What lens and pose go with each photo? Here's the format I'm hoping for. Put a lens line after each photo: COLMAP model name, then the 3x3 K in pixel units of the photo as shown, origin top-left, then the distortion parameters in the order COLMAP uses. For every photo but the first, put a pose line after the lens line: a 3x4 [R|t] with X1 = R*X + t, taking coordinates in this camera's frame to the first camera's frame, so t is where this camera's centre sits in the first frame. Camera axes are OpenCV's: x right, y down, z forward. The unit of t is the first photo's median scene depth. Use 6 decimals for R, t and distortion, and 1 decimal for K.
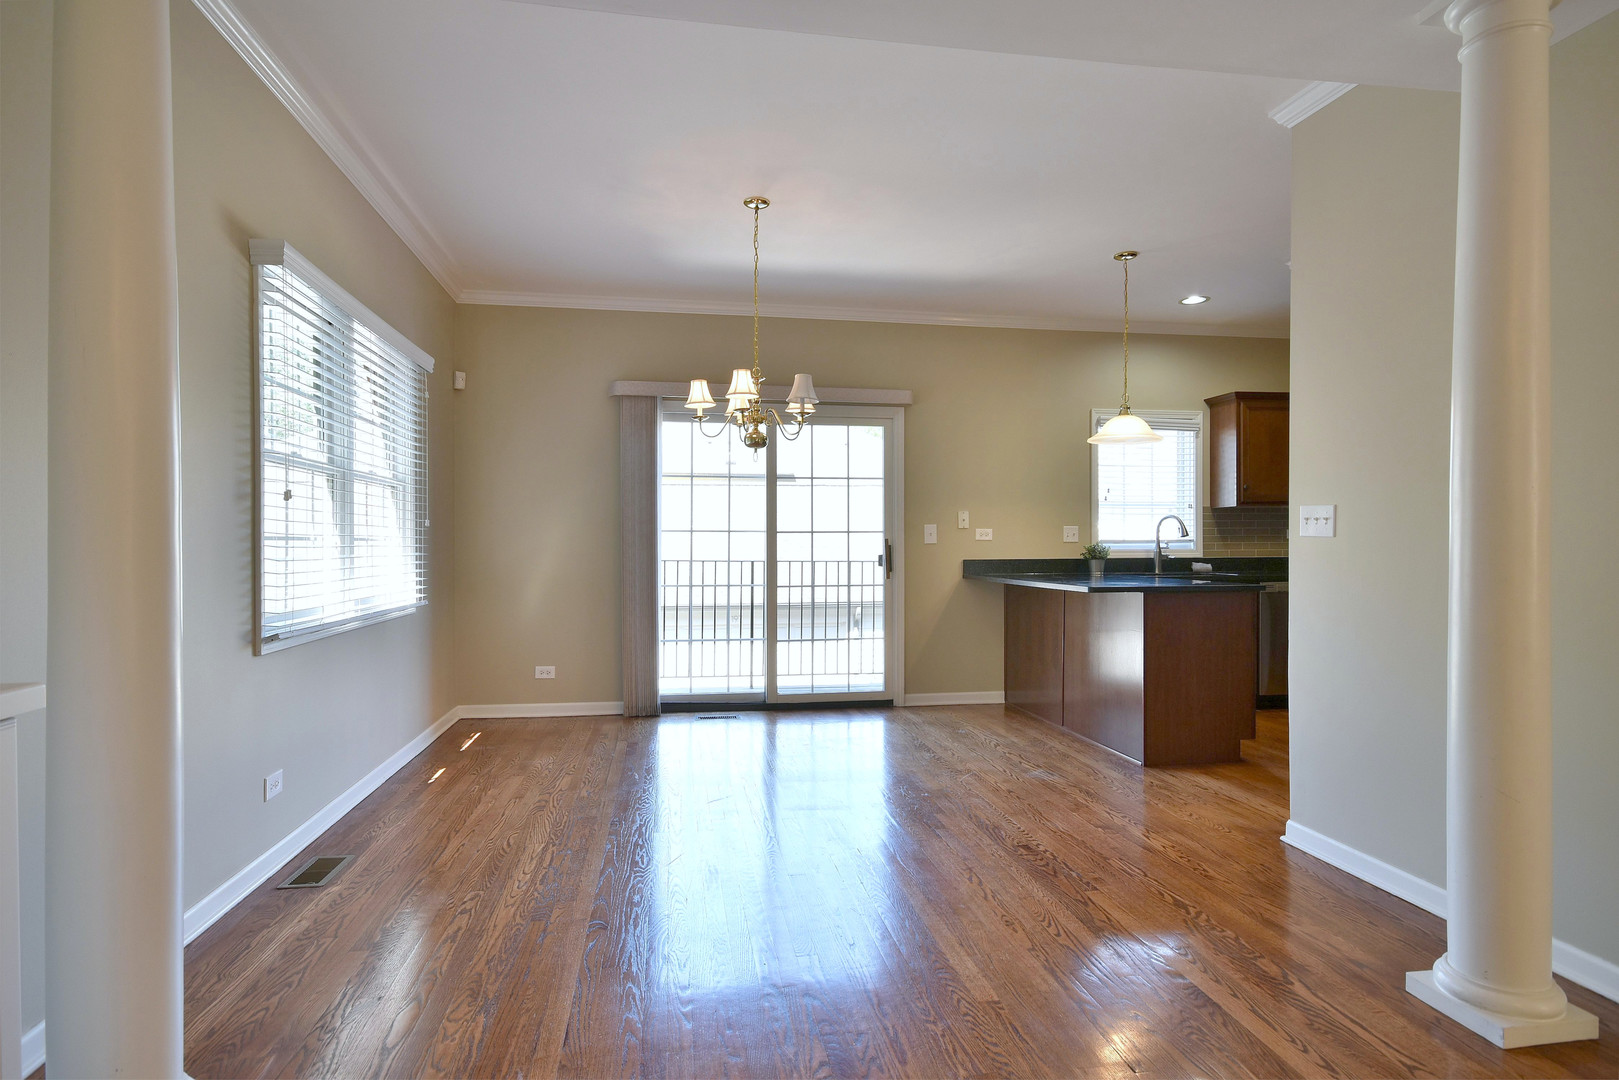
lens RADIAL K [[891.8, 0, 815.1], [0, 891.8, 546.1], [0, 0, 1]] dist [0.011519, 0.010584]
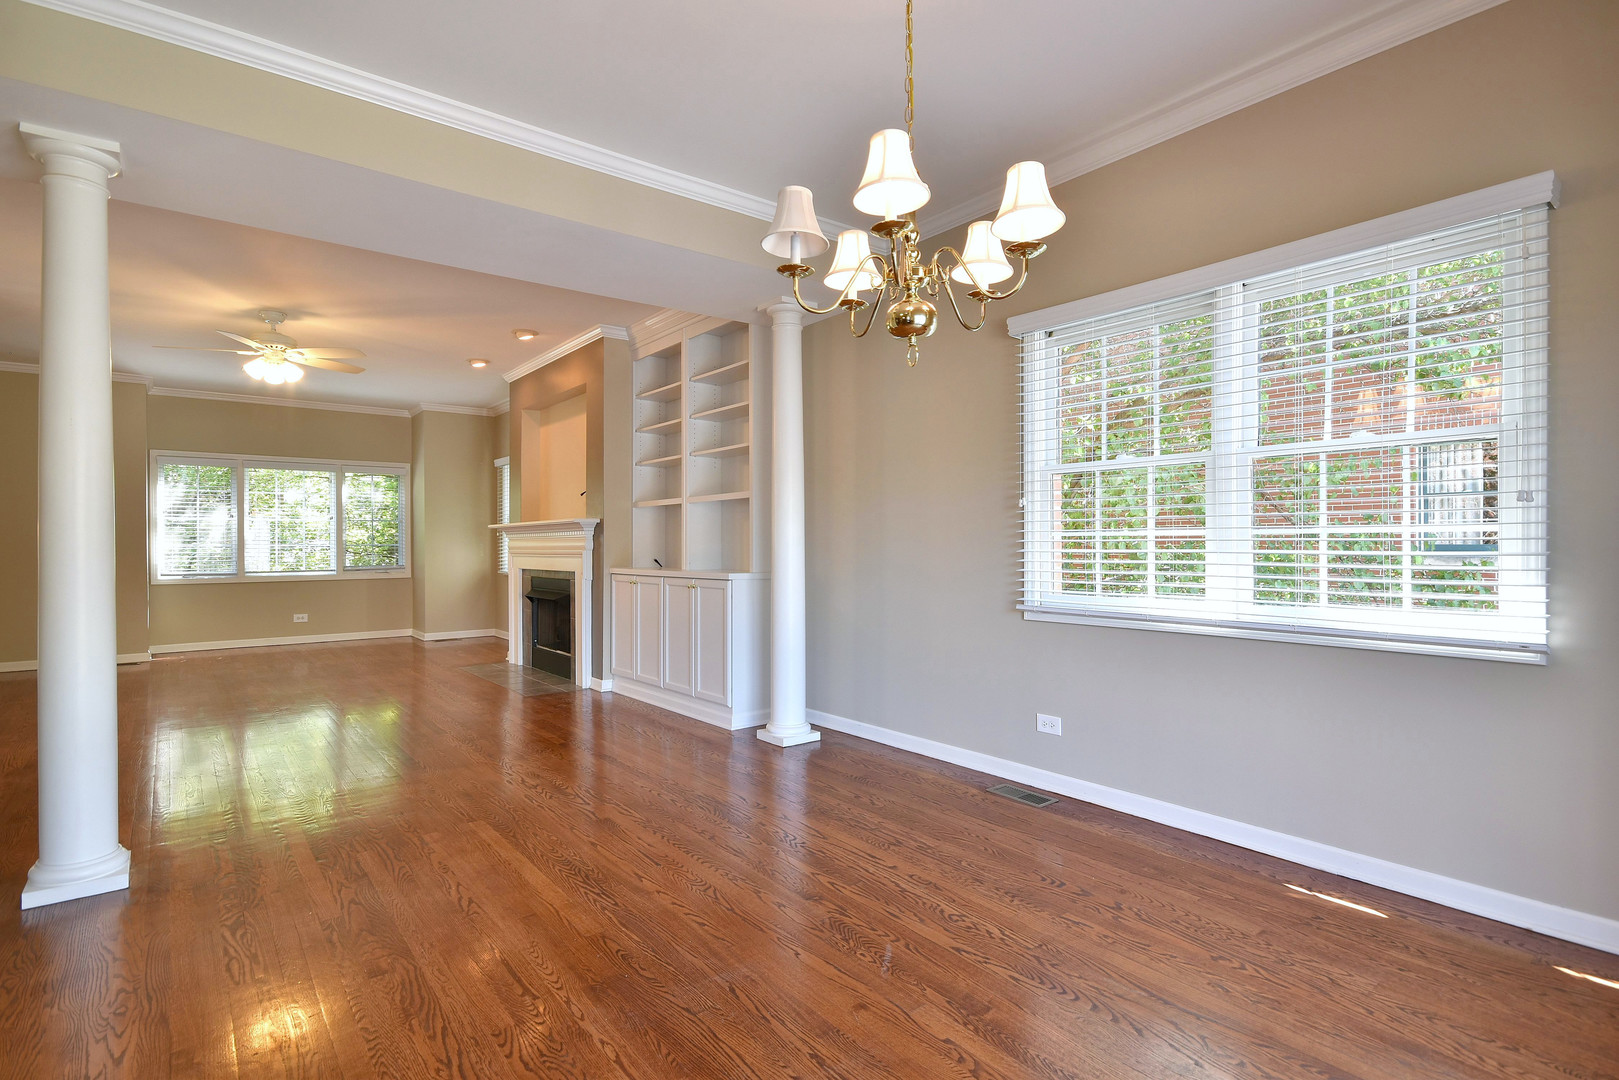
lens RADIAL K [[805.5, 0, 813.2], [0, 805.5, 550.3], [0, 0, 1]] dist [-0.001317, 0.000193]
pose [[-0.878434, 0.011927, -0.477715, 0.123459], [0.004712, 0.999856, 0.016299, -0.003737], [0.477840, 0.012066, -0.878364, 0.909819]]
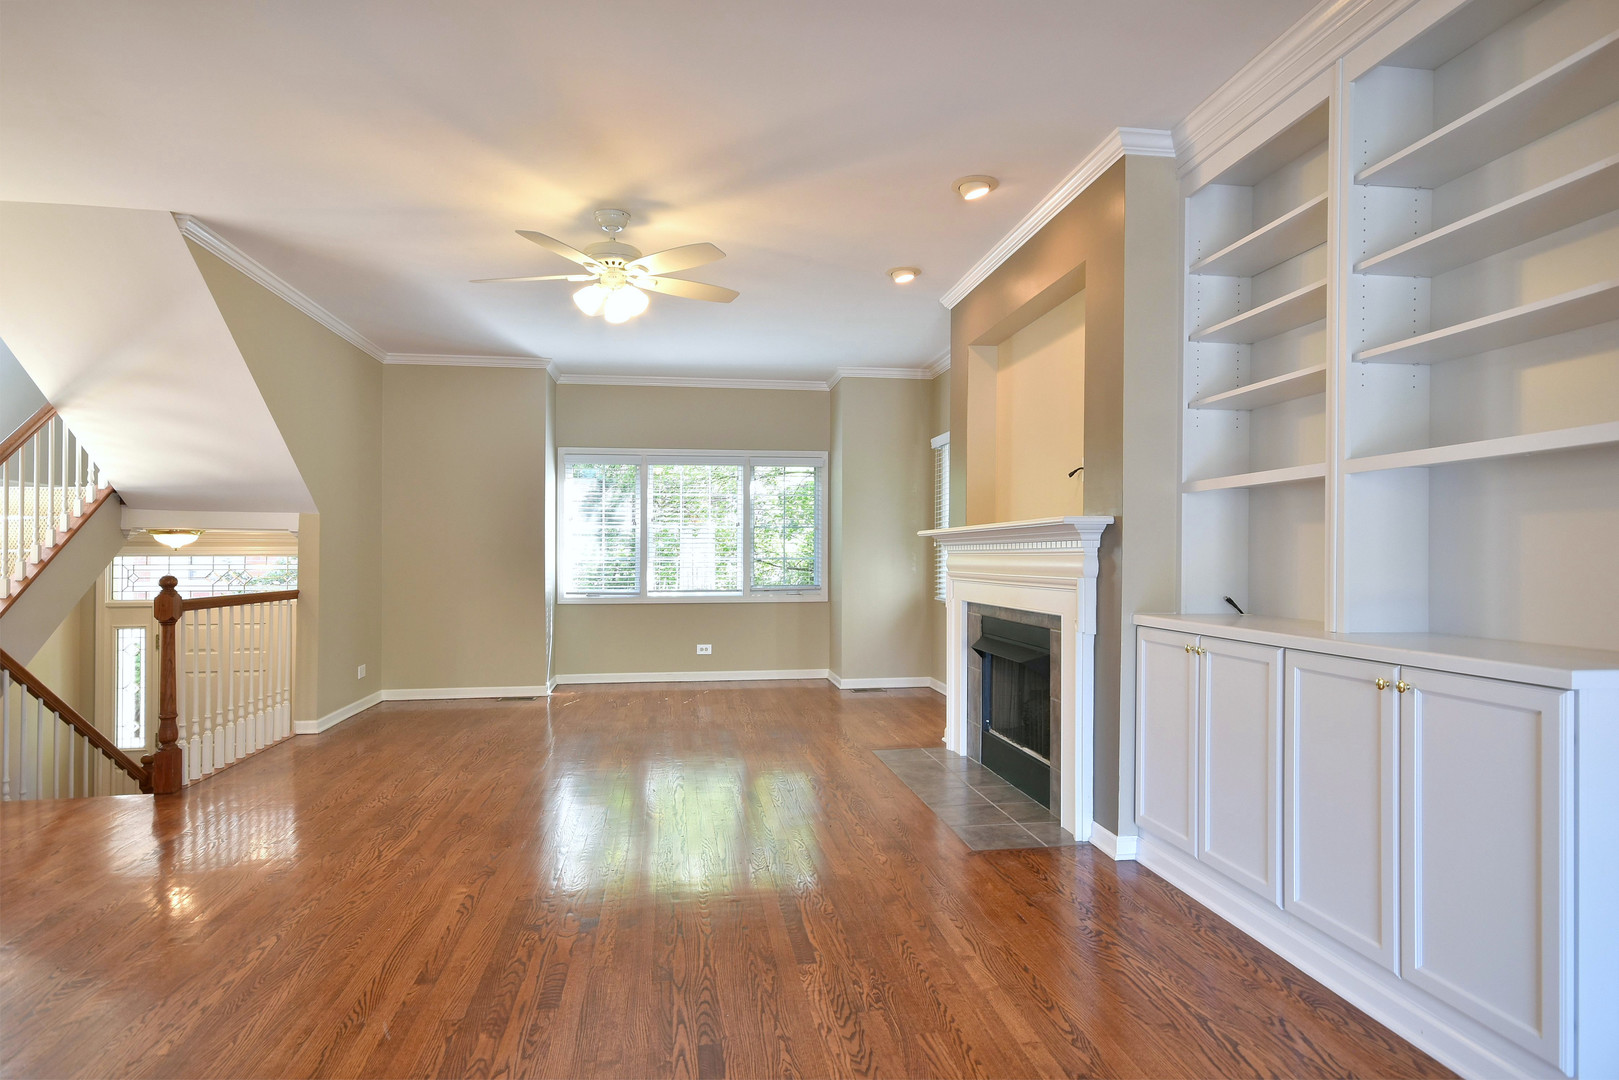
lens RADIAL K [[891.8, 0, 815.1], [0, 891.8, 546.1], [0, 0, 1]] dist [0.011519, 0.010584]
pose [[-0.999843, 0.004370, 0.017196, 0.059690], [0.004350, 0.999990, -0.001172, -0.009123], [-0.017201, -0.001097, -0.999851, 0.488942]]
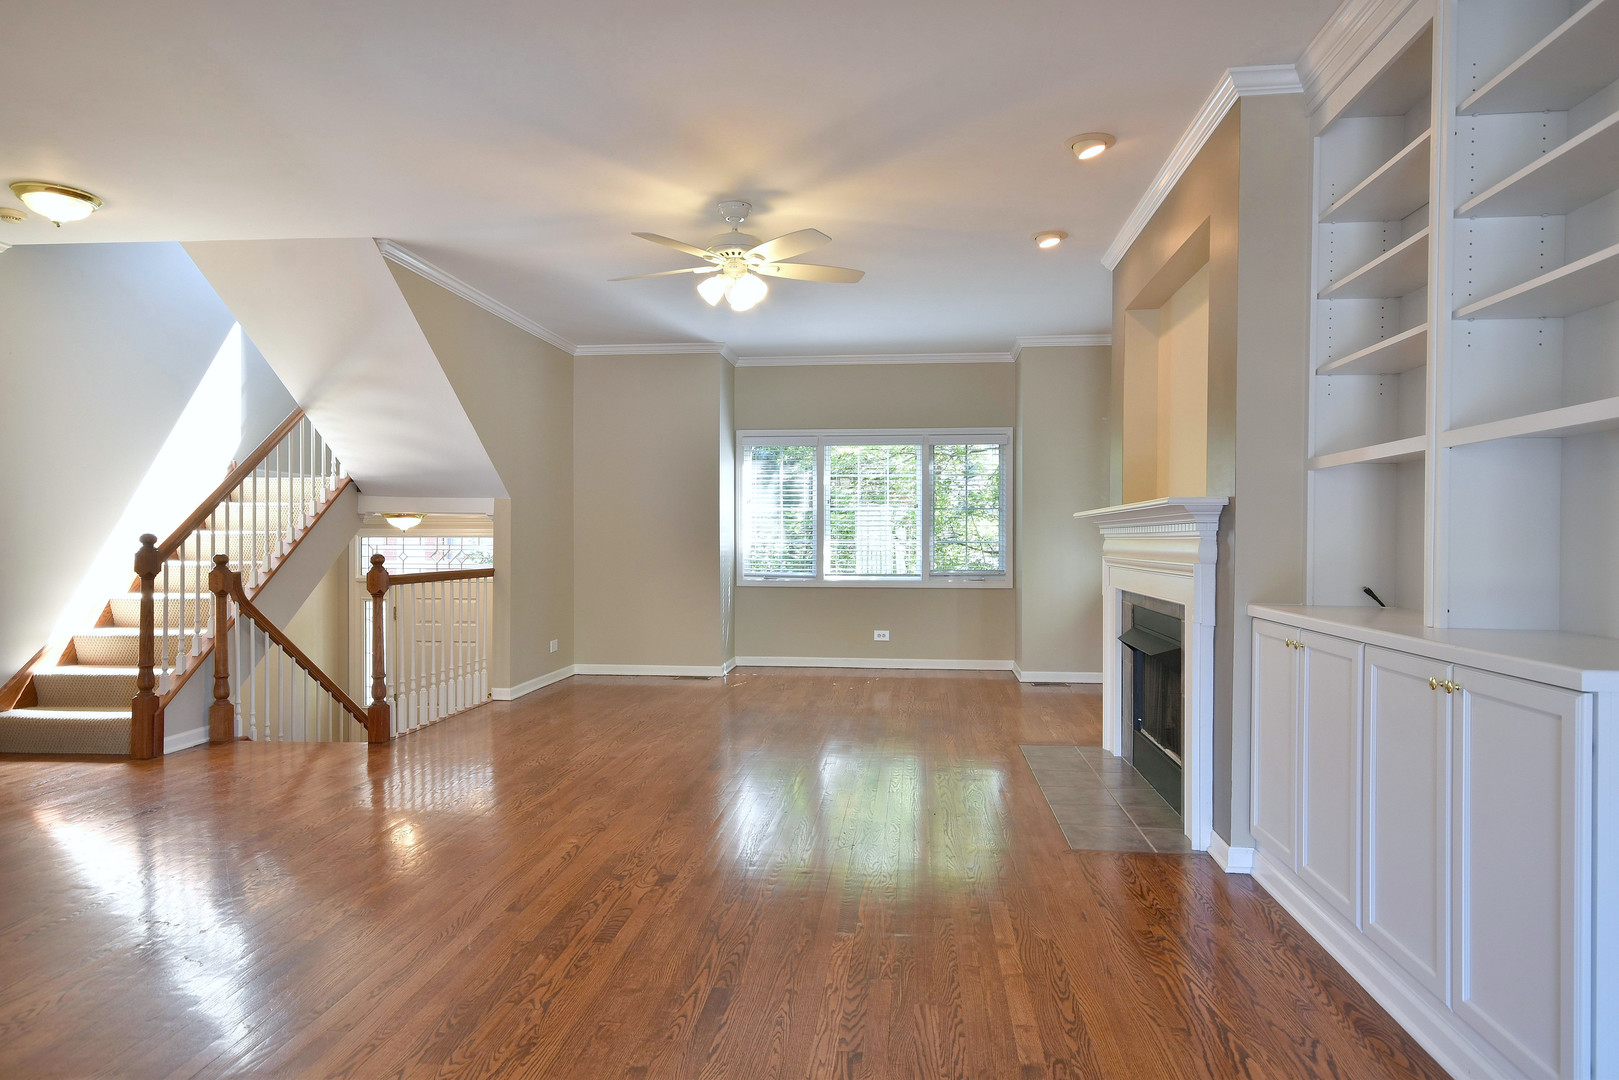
lens RADIAL K [[963.1, 0, 816.2], [0, 963.1, 540.2], [0, 0, 1]] dist [0.018568, 0.001778]
pose [[-0.961483, 0.000259, 0.274865, -0.040616], [0.003114, 0.999946, 0.009952, -0.008957], [-0.274847, 0.010425, -0.961431, 0.520572]]
